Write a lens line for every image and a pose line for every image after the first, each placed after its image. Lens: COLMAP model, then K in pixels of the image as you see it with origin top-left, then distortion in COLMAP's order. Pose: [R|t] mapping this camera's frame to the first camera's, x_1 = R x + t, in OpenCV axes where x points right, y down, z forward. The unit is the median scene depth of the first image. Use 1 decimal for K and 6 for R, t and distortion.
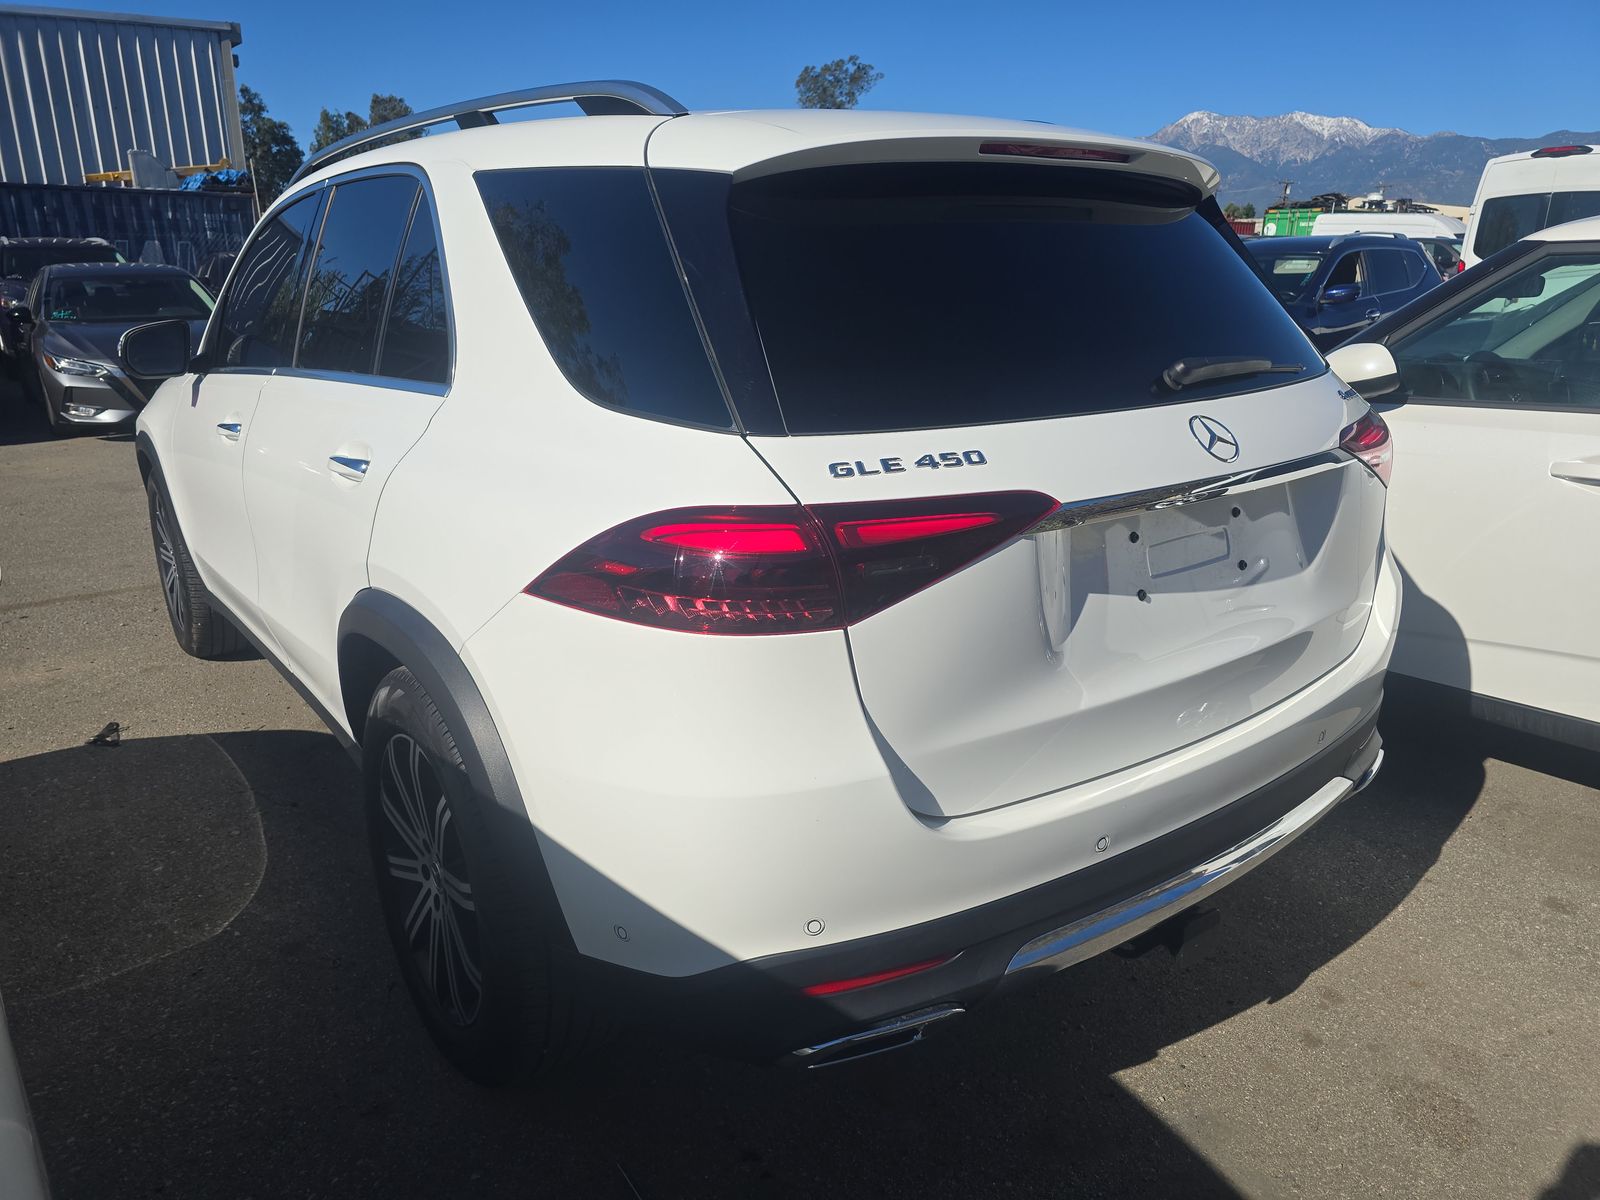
lens RADIAL K [[1127.3, 0, 794.3], [0, 1127.3, 605.5], [0, 0, 1]] dist [0.061348, -0.036201]
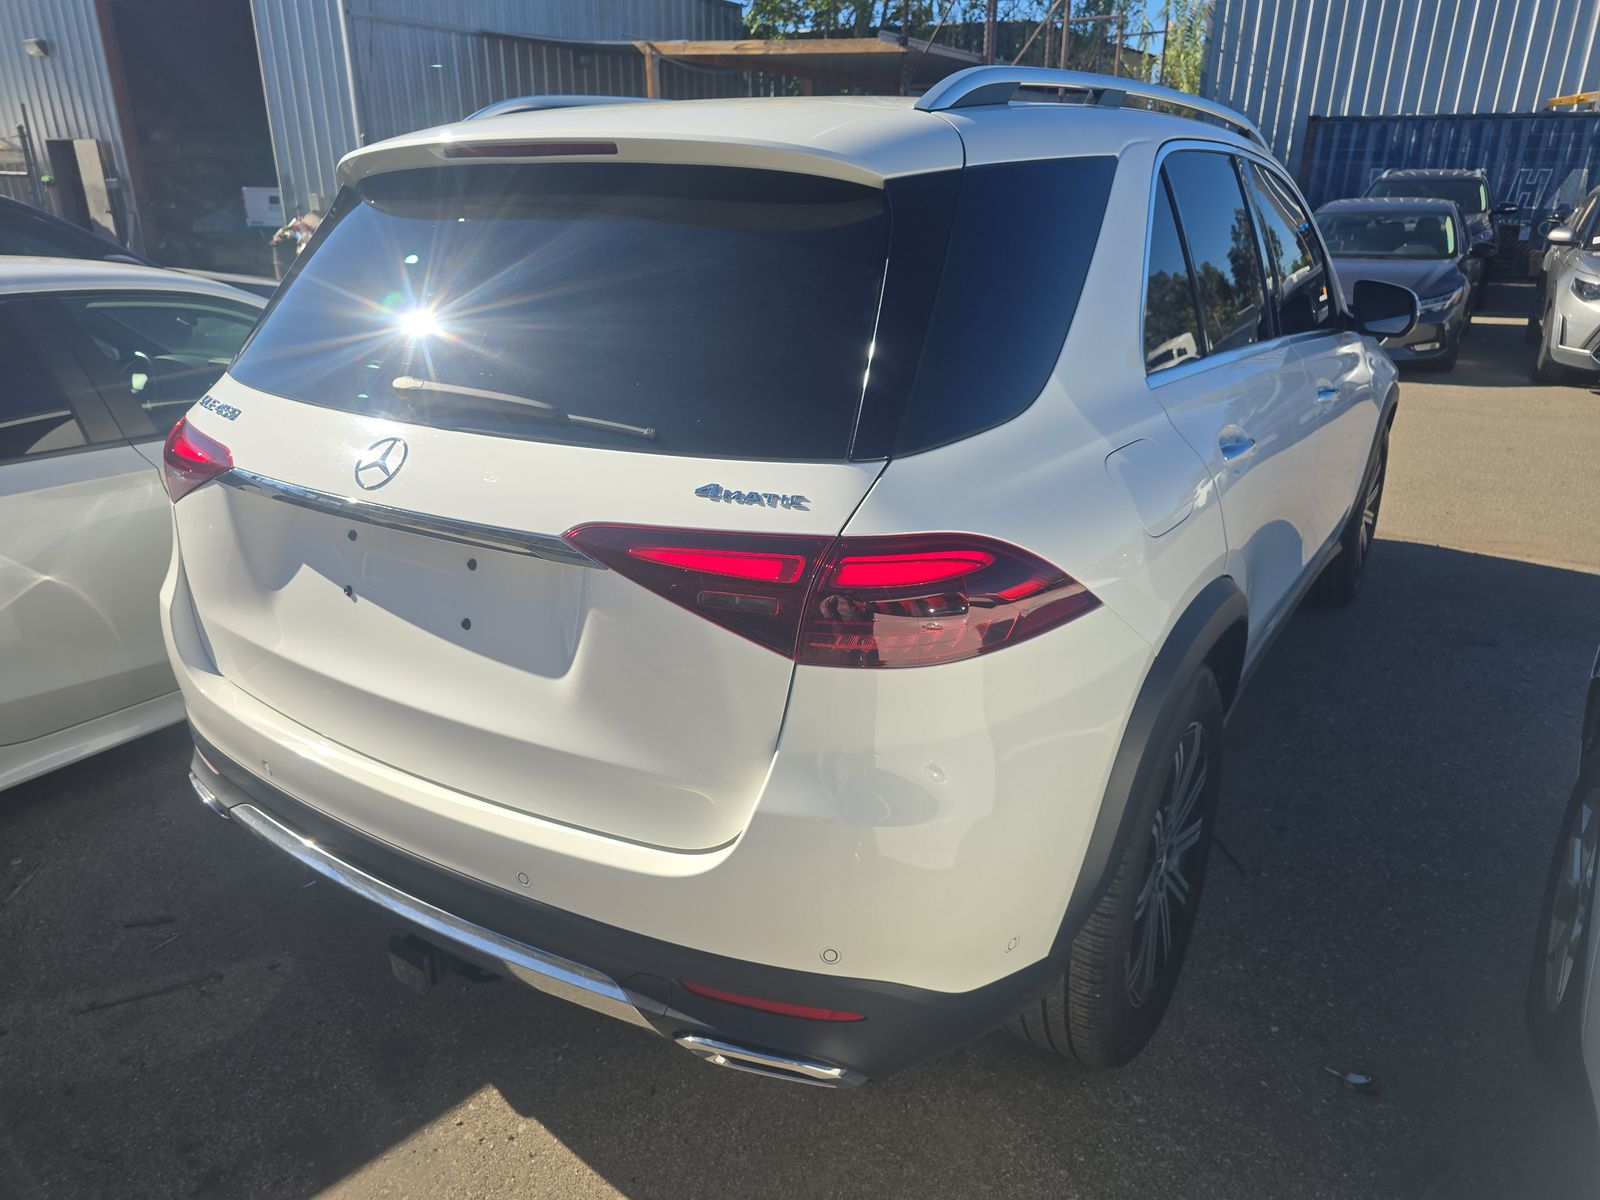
lens RADIAL K [[1127.3, 0, 794.3], [0, 1127.3, 605.5], [0, 0, 1]] dist [0.061348, -0.036201]
pose [[0.338826, 0.338344, -0.877907, 1.360104], [-0.283268, 0.926490, 0.247742, -0.369518], [0.897194, 0.164741, 0.409761, 0.940201]]
